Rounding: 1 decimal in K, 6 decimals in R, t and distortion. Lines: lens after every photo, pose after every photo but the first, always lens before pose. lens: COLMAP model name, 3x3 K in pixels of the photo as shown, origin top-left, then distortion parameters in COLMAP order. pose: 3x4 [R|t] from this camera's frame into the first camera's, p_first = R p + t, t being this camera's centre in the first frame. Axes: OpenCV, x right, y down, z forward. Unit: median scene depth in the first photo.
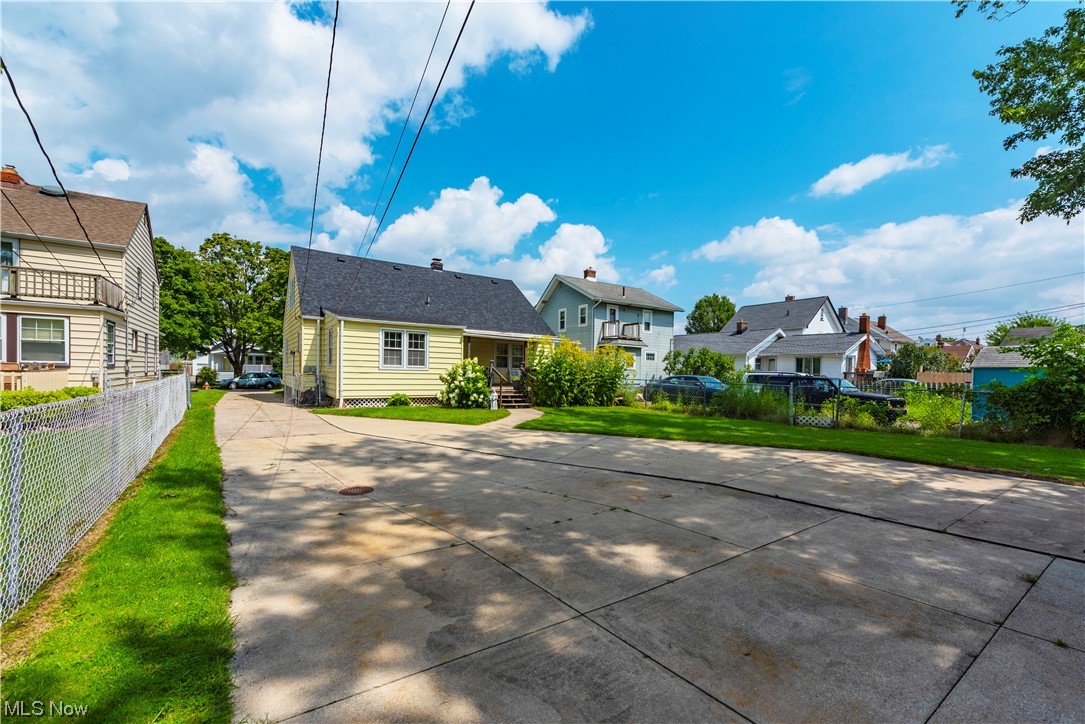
lens RADIAL K [[447.0, 0, 563.1], [0, 447.0, 405.2], [0, 0, 1]] dist [0.003010, 0.000042]
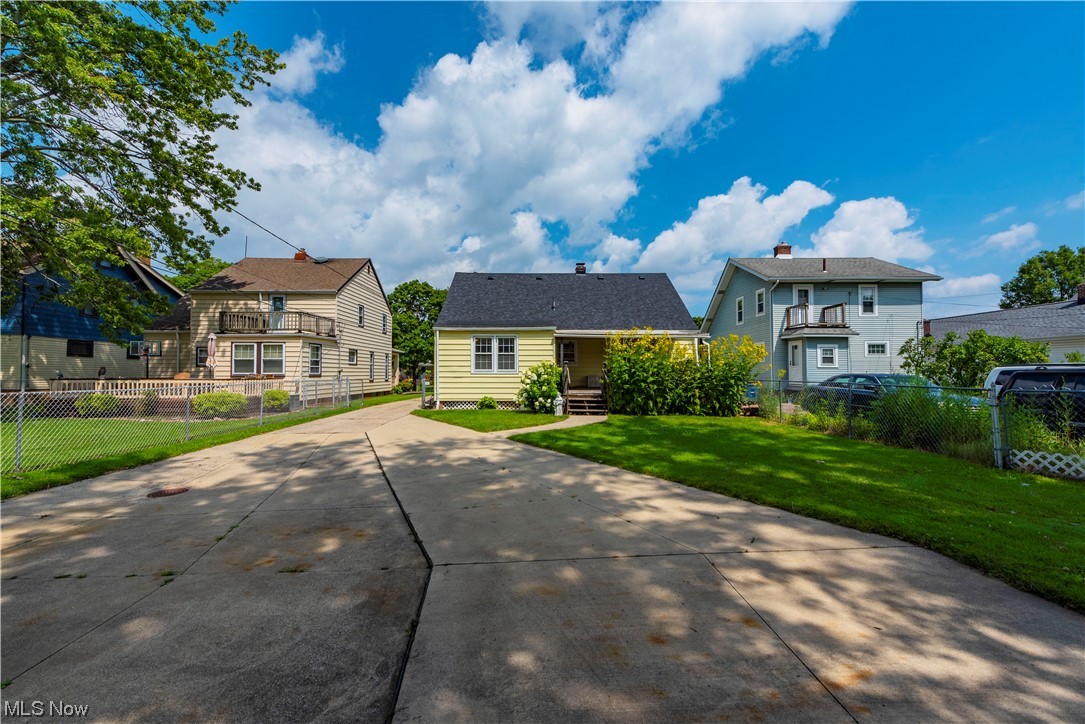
lens RADIAL K [[435.8, 0, 544.0], [0, 435.8, 365.2], [0, 0, 1]] dist [0.001098, -0.000016]
pose [[0.813317, -0.033229, -0.580871, 0.137751], [-0.025782, 0.995329, -0.093037, -0.003756], [0.581249, 0.090645, 0.808661, 0.113200]]
